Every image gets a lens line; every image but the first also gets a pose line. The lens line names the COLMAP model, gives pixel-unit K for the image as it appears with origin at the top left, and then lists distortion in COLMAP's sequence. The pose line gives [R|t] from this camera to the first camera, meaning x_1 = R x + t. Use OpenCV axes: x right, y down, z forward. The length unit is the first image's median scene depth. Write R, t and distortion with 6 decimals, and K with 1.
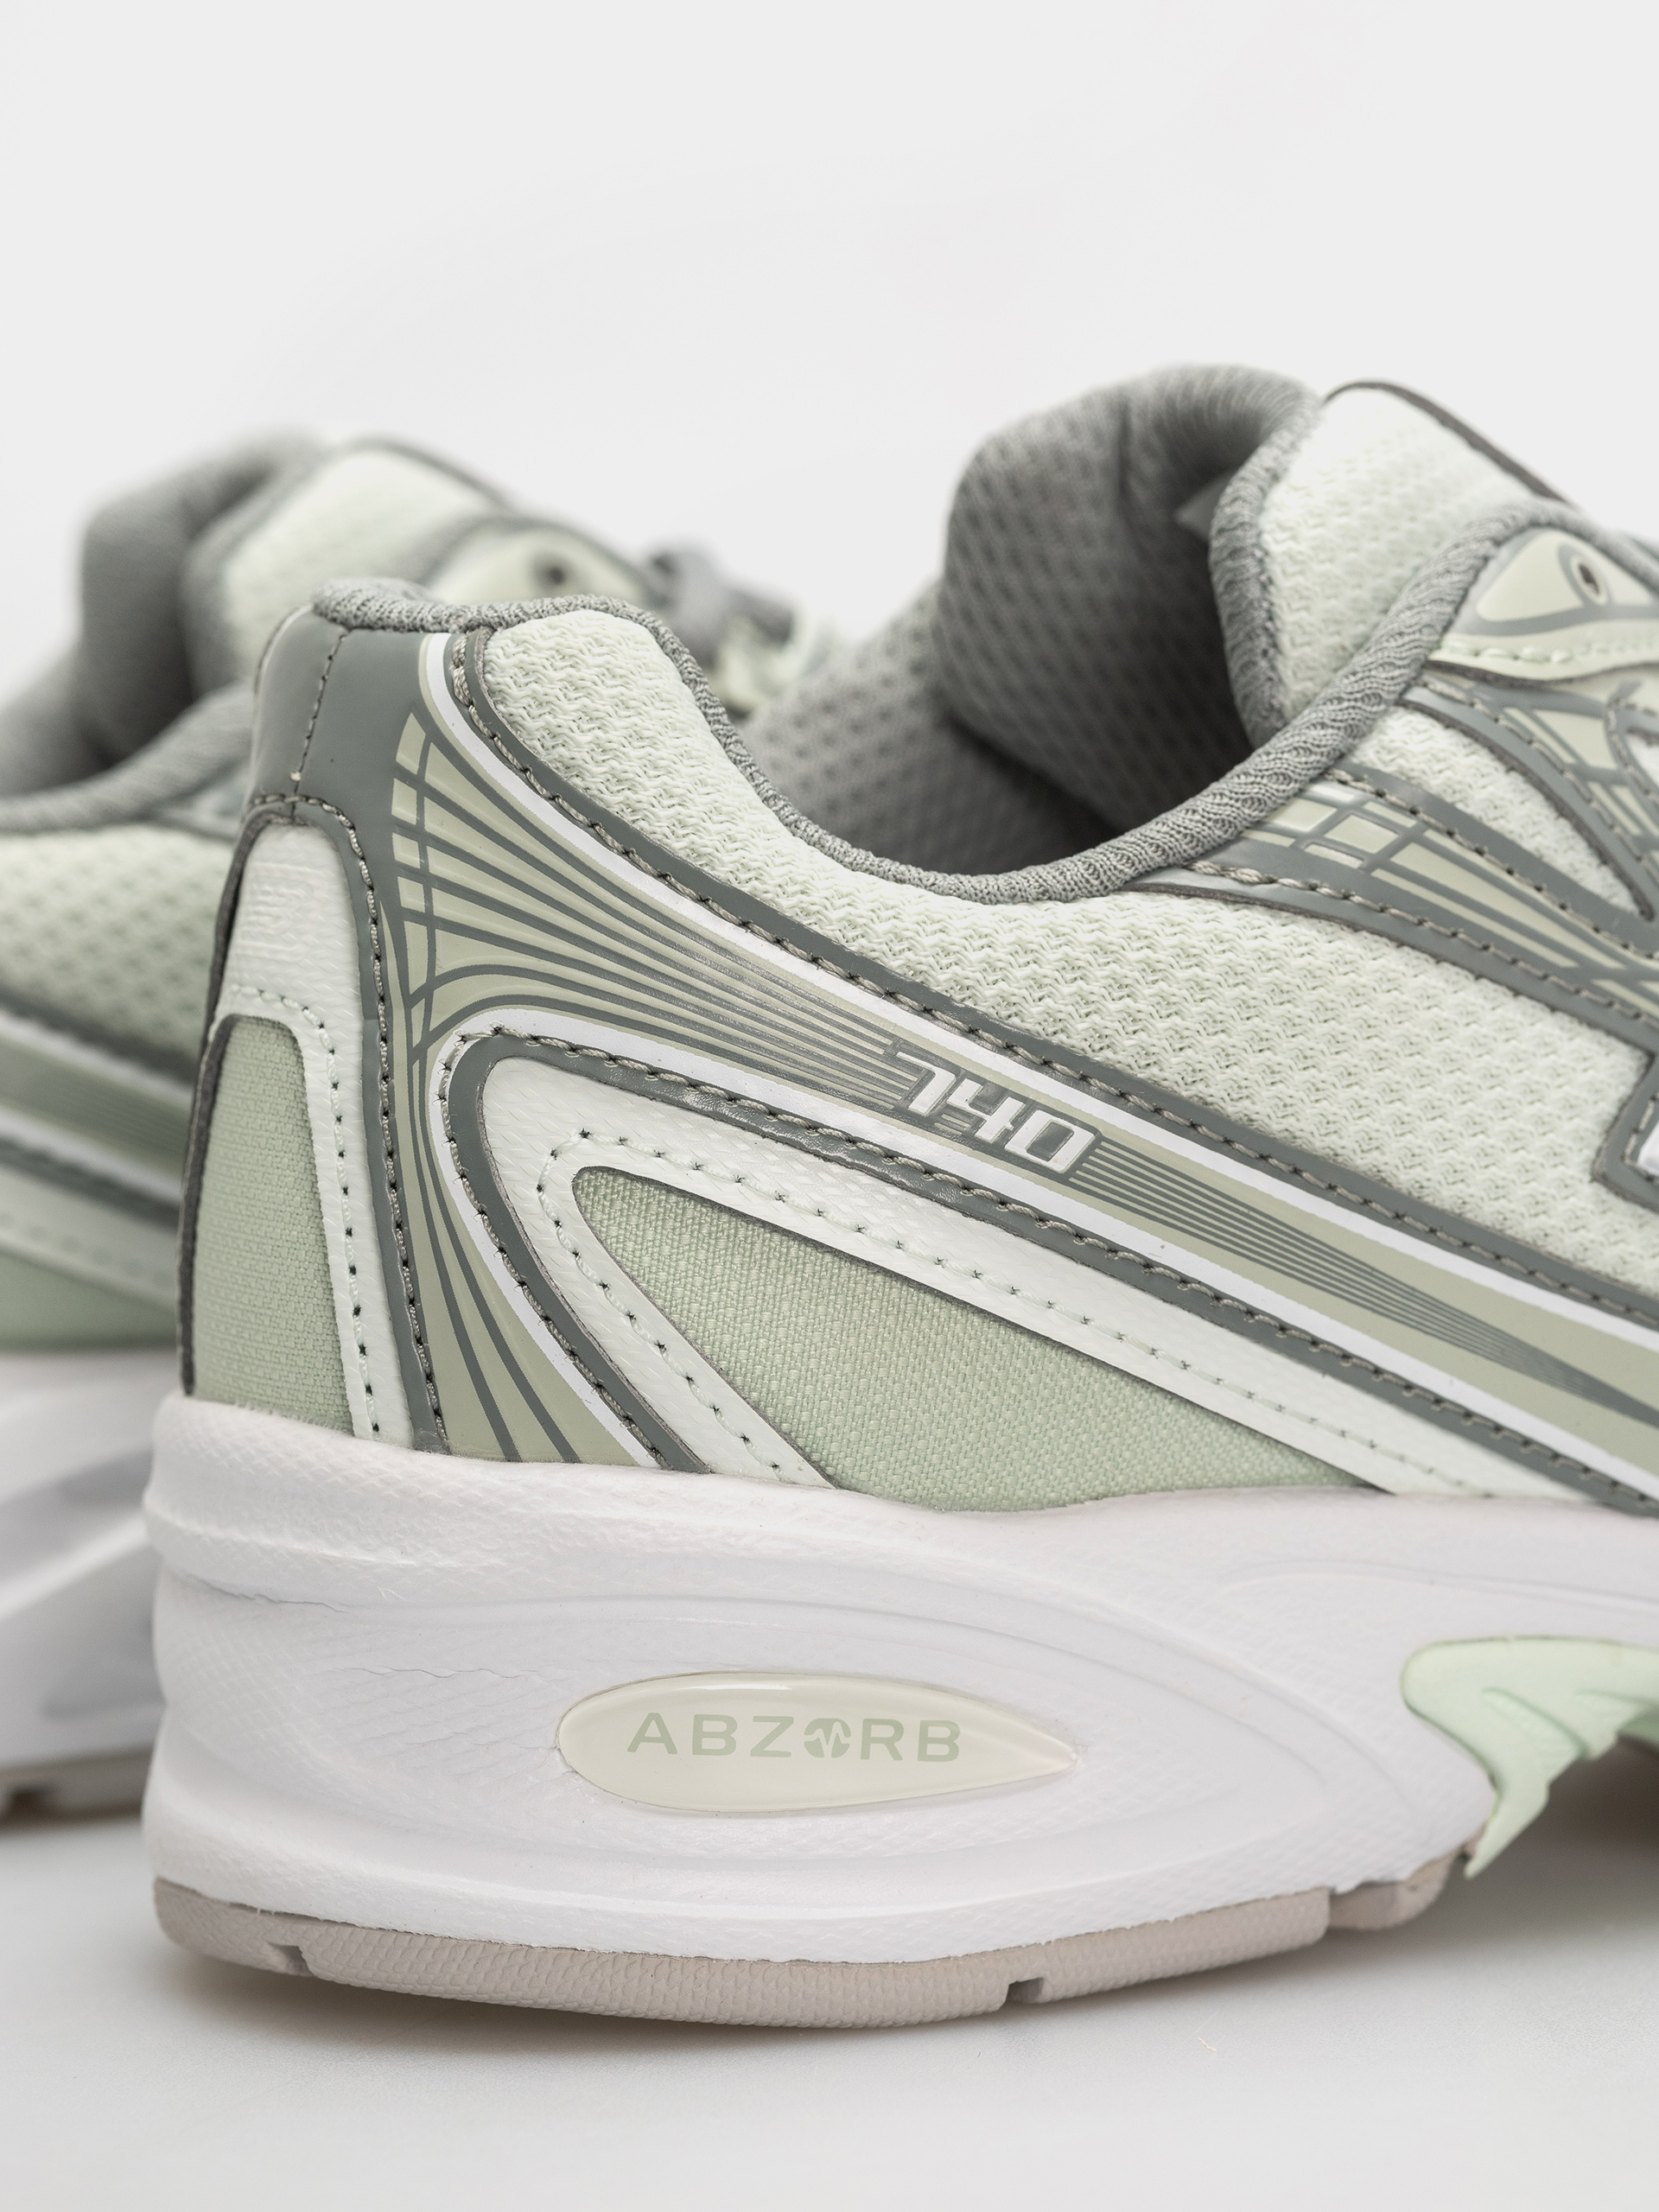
lens RADIAL K [[6696.7, 0, 824.1], [0, 6696.7, 995.8], [0, 0, 1]] dist [0.124305, 1.111814]
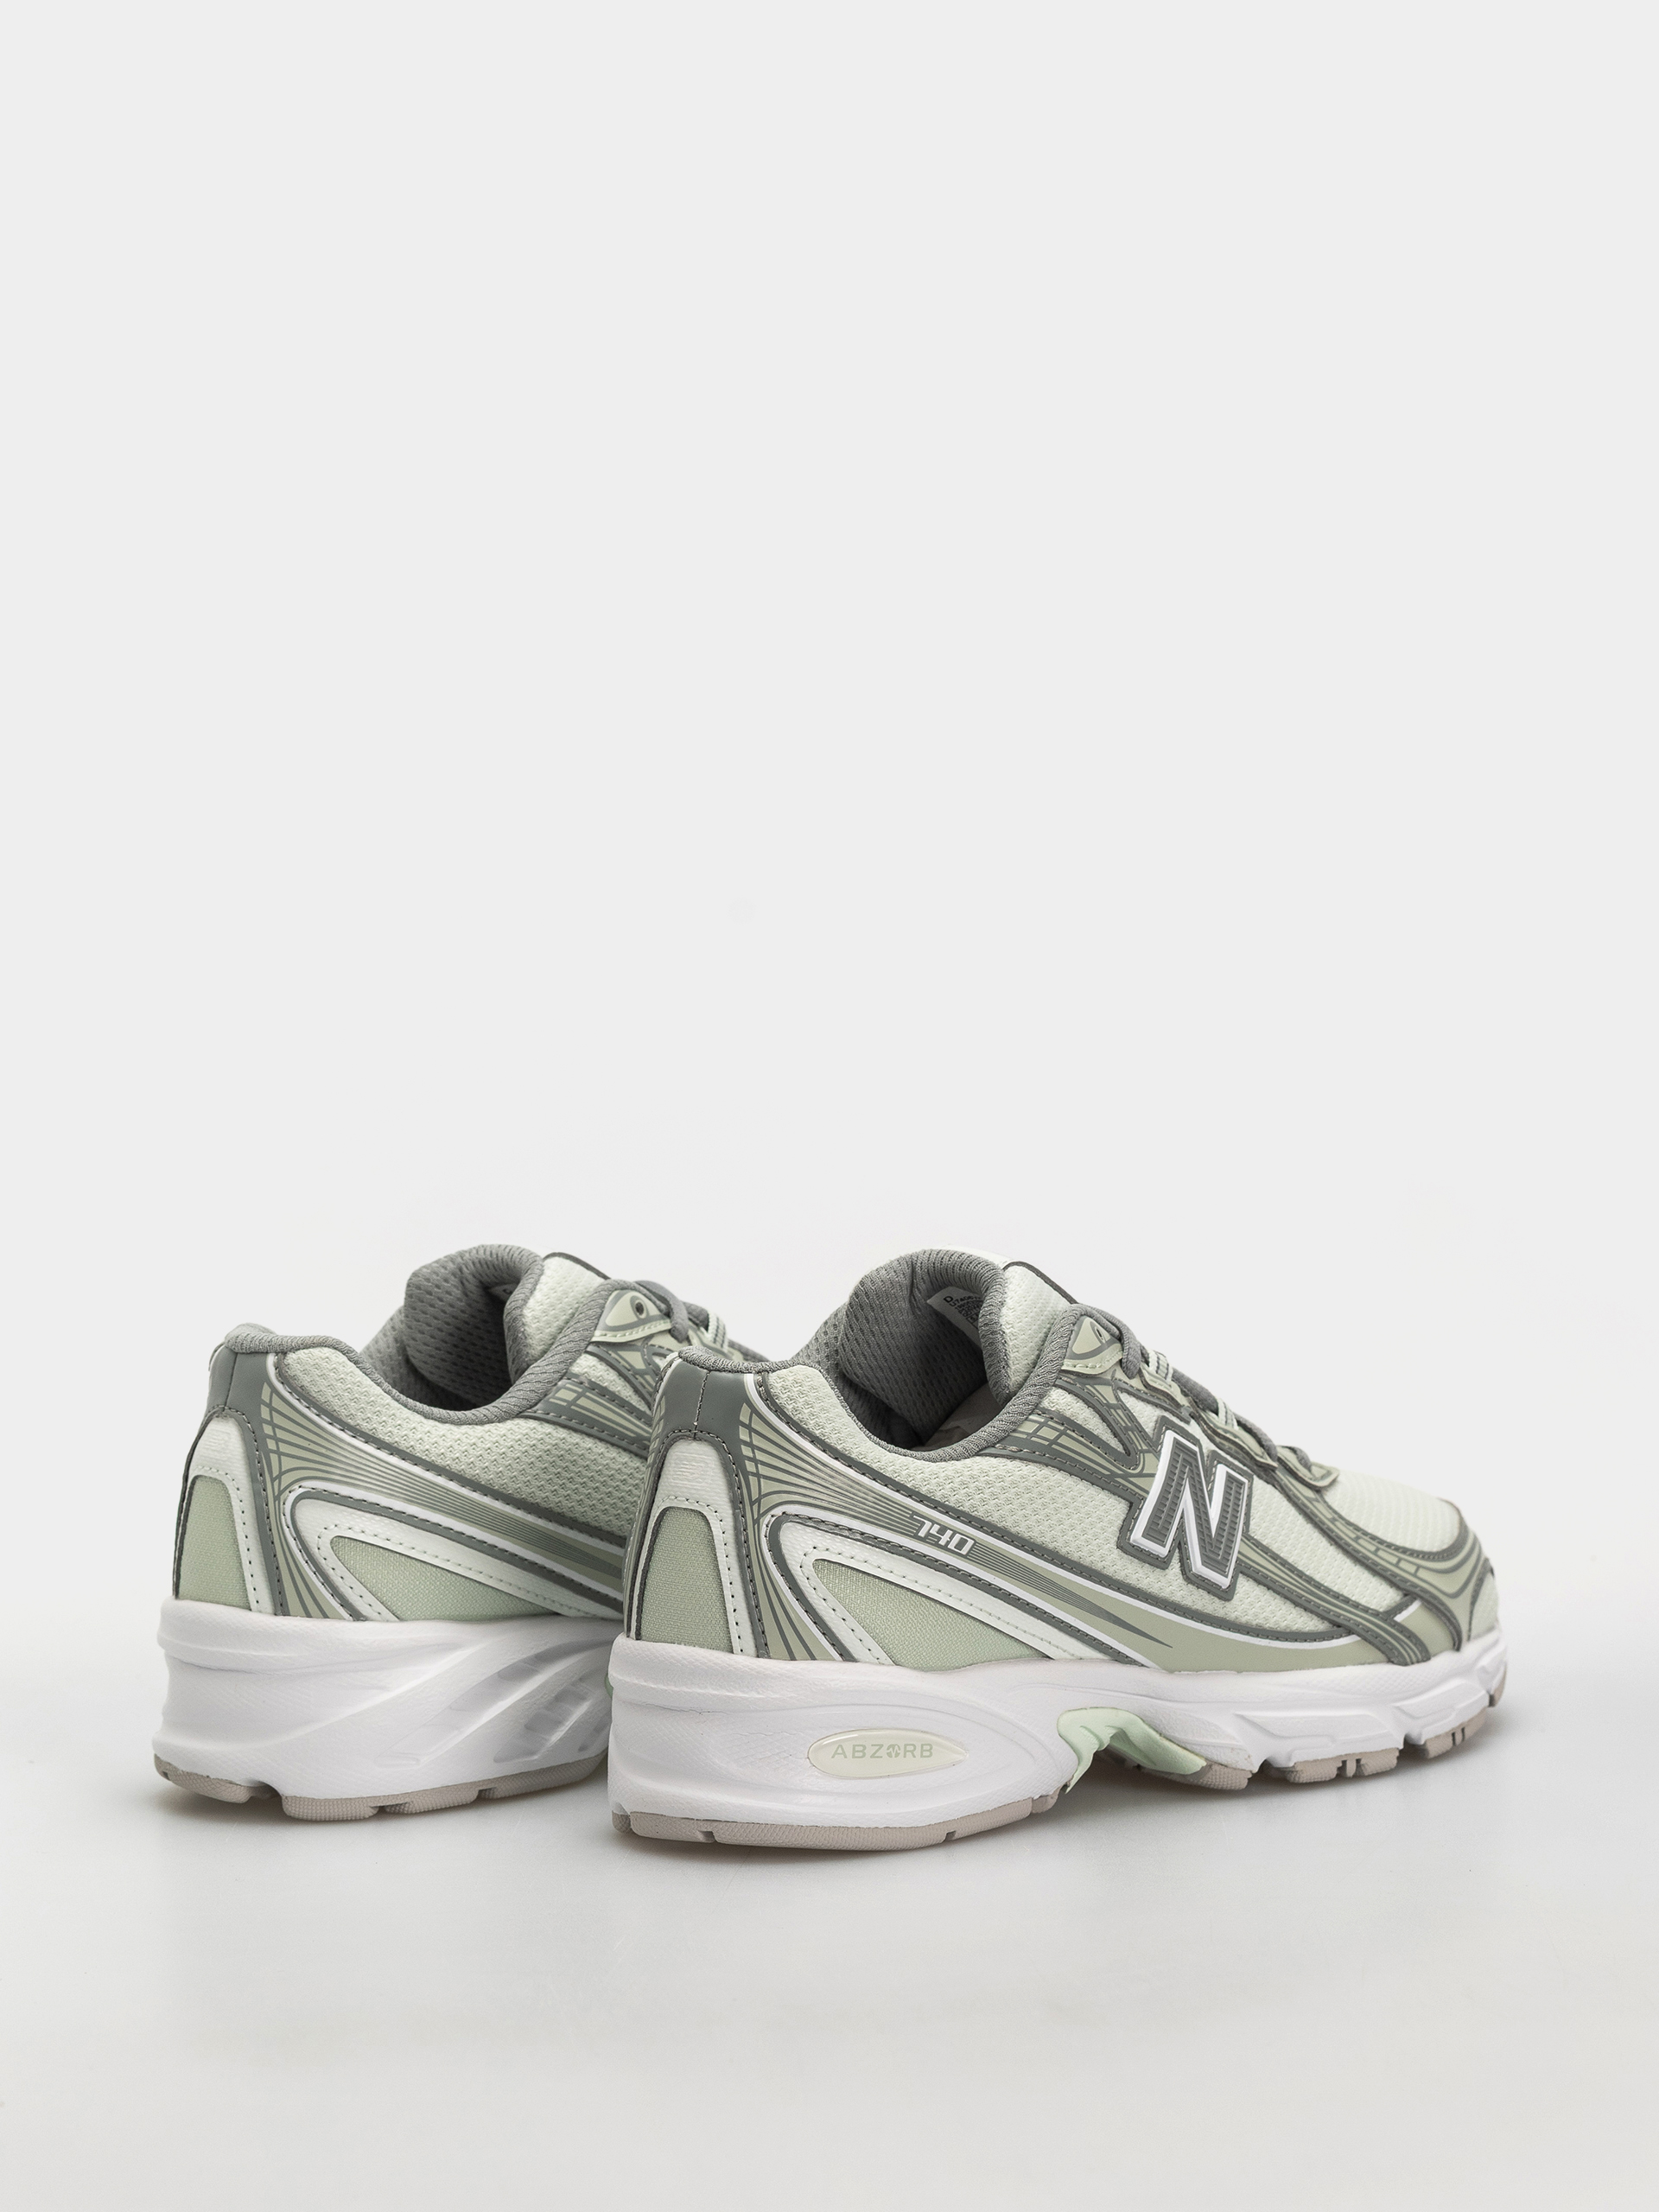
lens RADIAL K [[6696.7, 0, 824.1], [0, 6696.7, 995.8], [0, 0, 1]] dist [0.124305, 1.111814]
pose [[0.958411, -0.010055, 0.285213, -0.856091], [0.014484, 0.999805, -0.013424, -0.179334], [-0.285022, 0.016997, 0.958370, -1.795850]]
